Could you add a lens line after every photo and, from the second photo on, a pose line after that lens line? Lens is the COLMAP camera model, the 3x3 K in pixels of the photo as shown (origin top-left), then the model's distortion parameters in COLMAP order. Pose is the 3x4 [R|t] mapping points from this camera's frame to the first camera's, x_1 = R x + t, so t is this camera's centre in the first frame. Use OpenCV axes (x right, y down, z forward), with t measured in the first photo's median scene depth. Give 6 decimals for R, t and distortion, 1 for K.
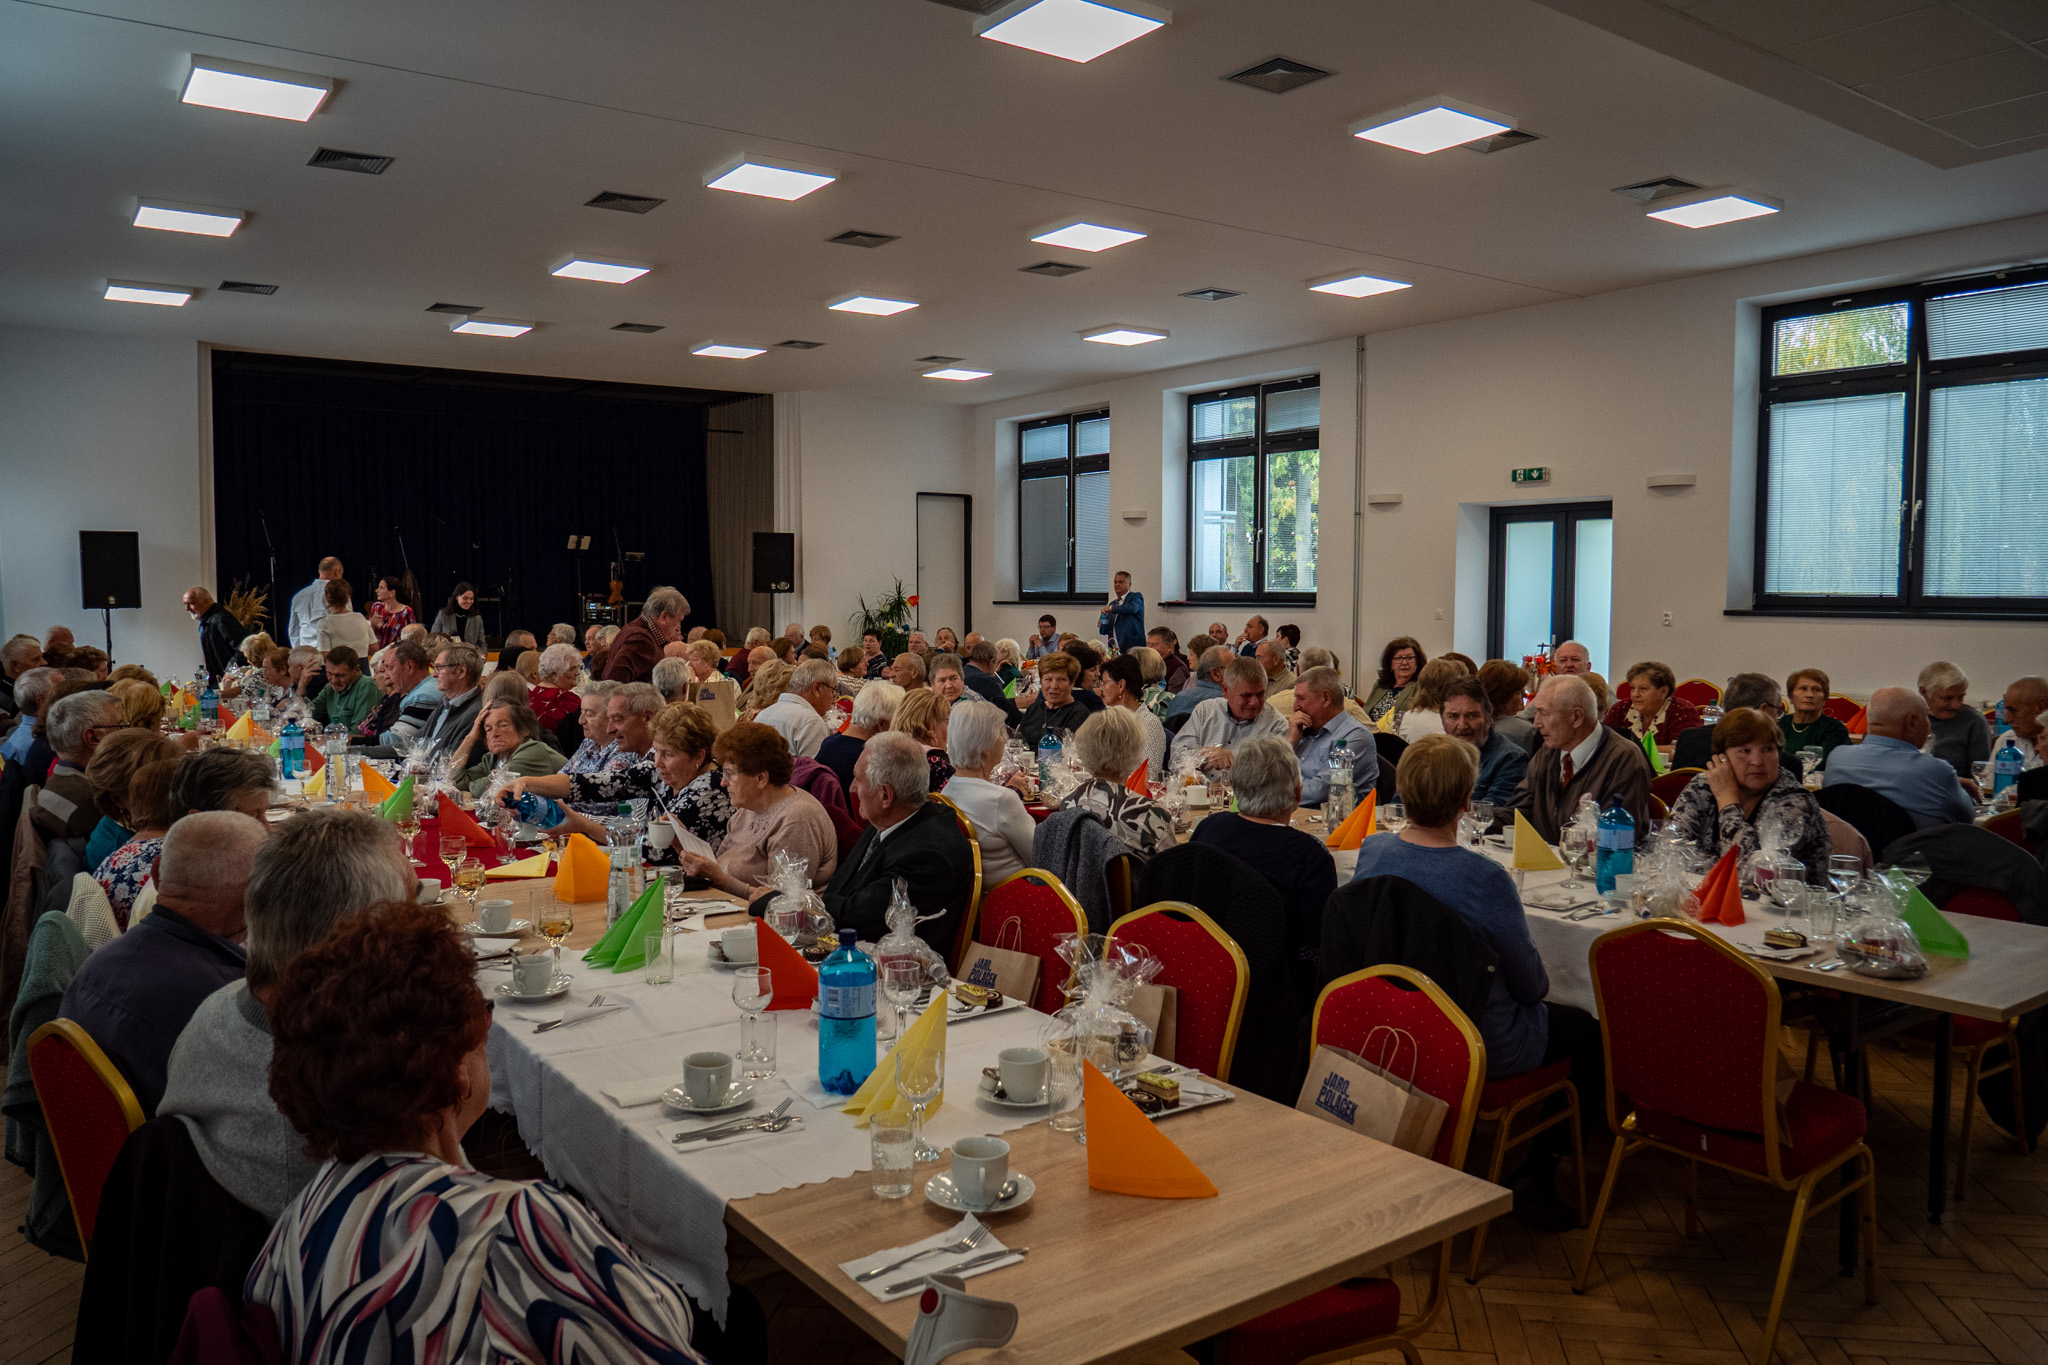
lens RADIAL K [[1475.6, 0, 1016.8], [0, 1475.6, 688.0], [0, 0, 1]] dist [-0.047760, 0.011137]
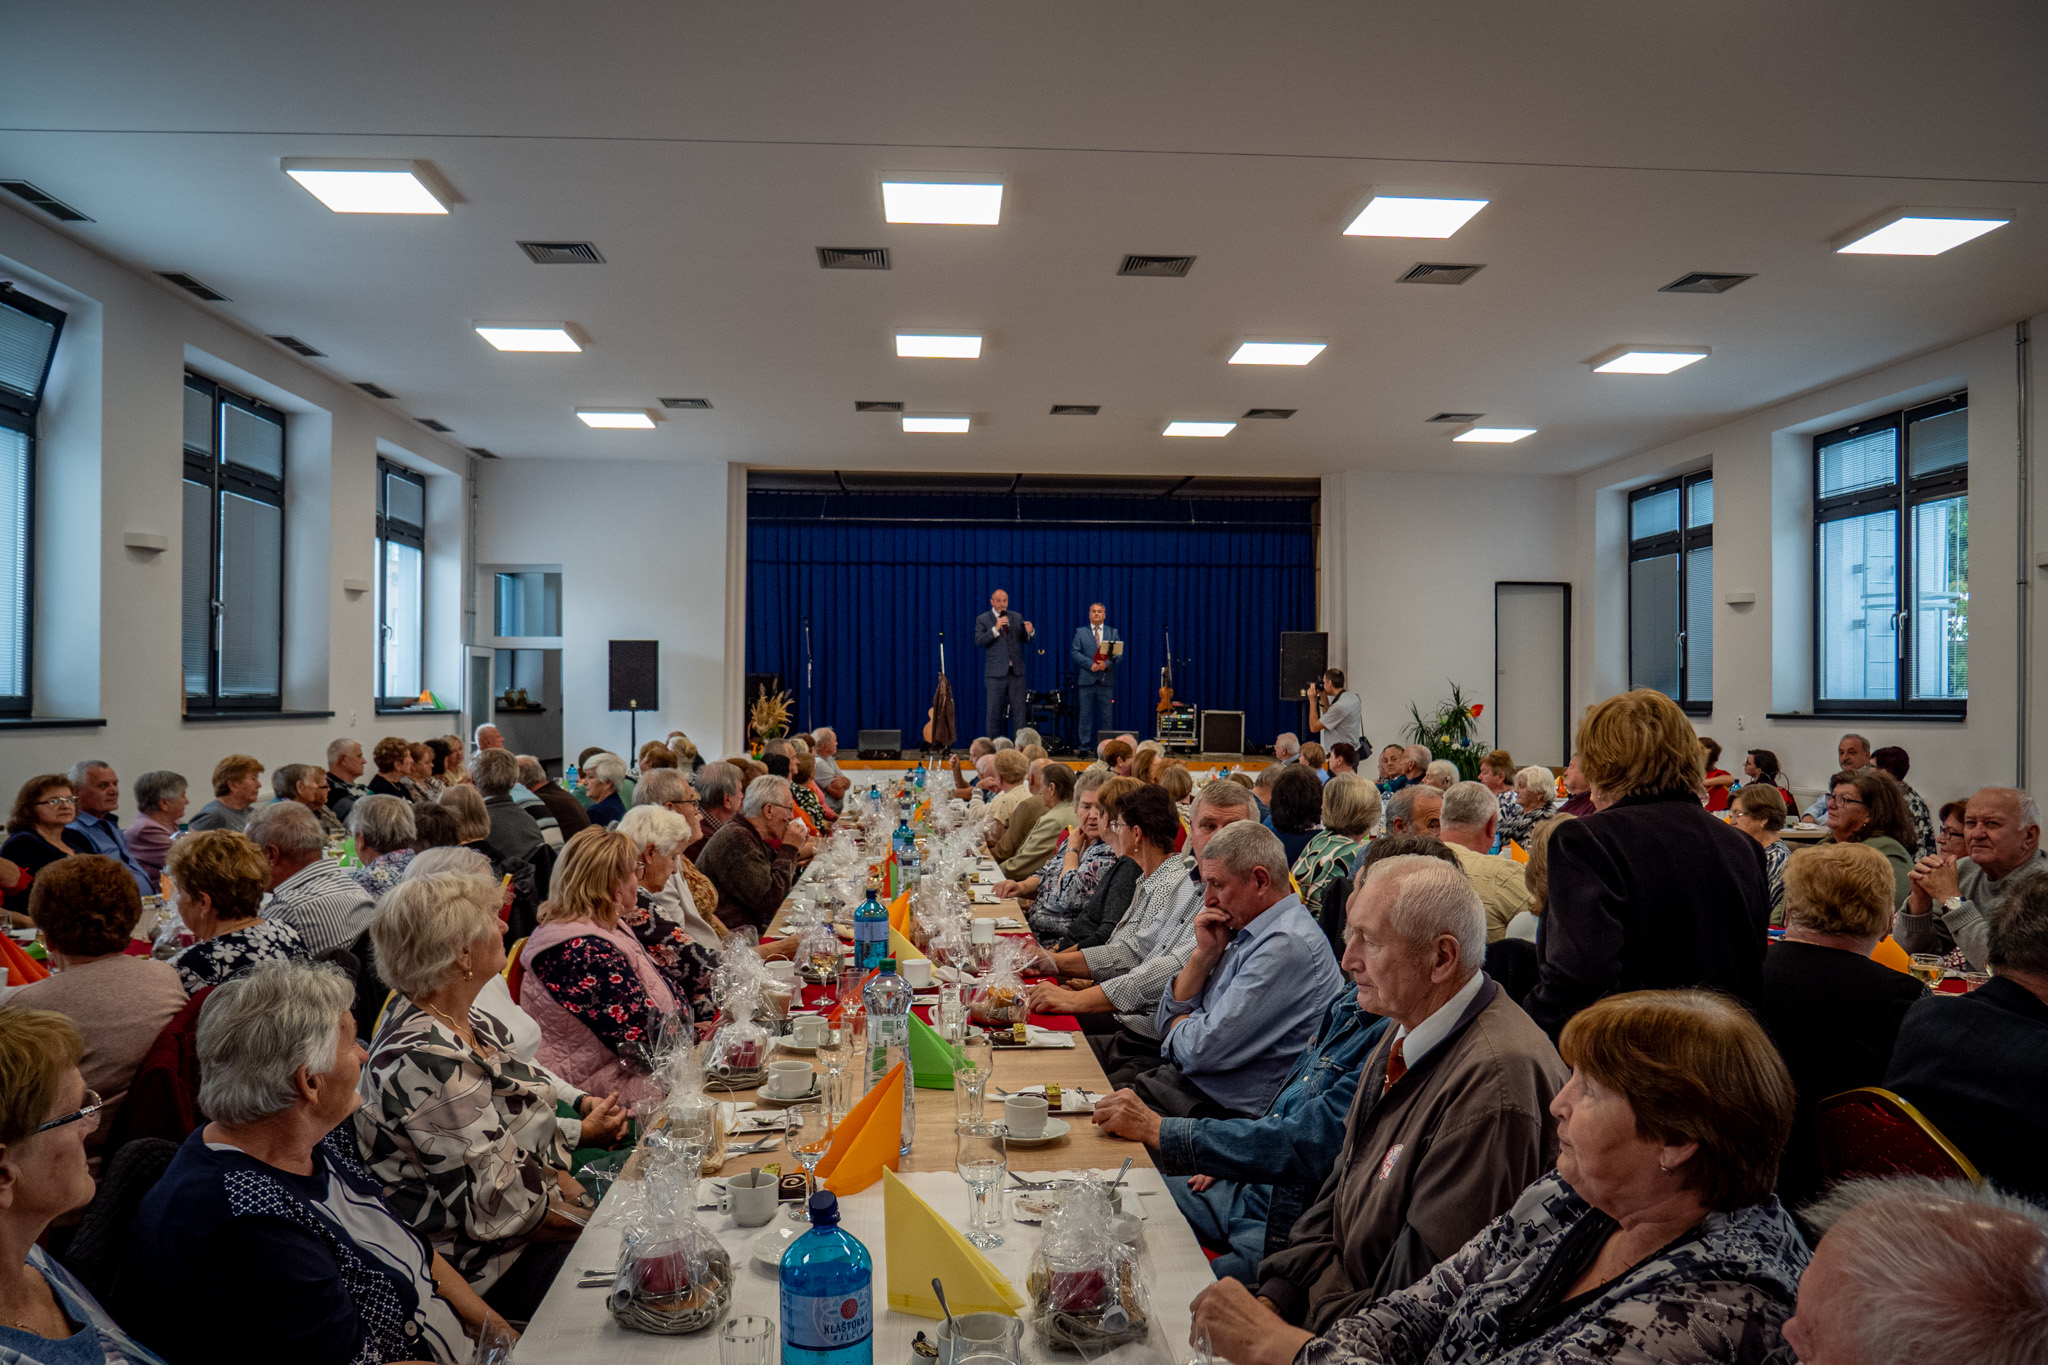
lens RADIAL K [[1475.6, 0, 1016.8], [0, 1475.6, 688.0], [0, 0, 1]] dist [-0.047760, 0.011137]
pose [[0.851418, -0.002597, -0.524481, 0.167311], [-0.037462, 0.997133, -0.065752, -0.008727], [0.523148, 0.075630, 0.848880, 0.182580]]
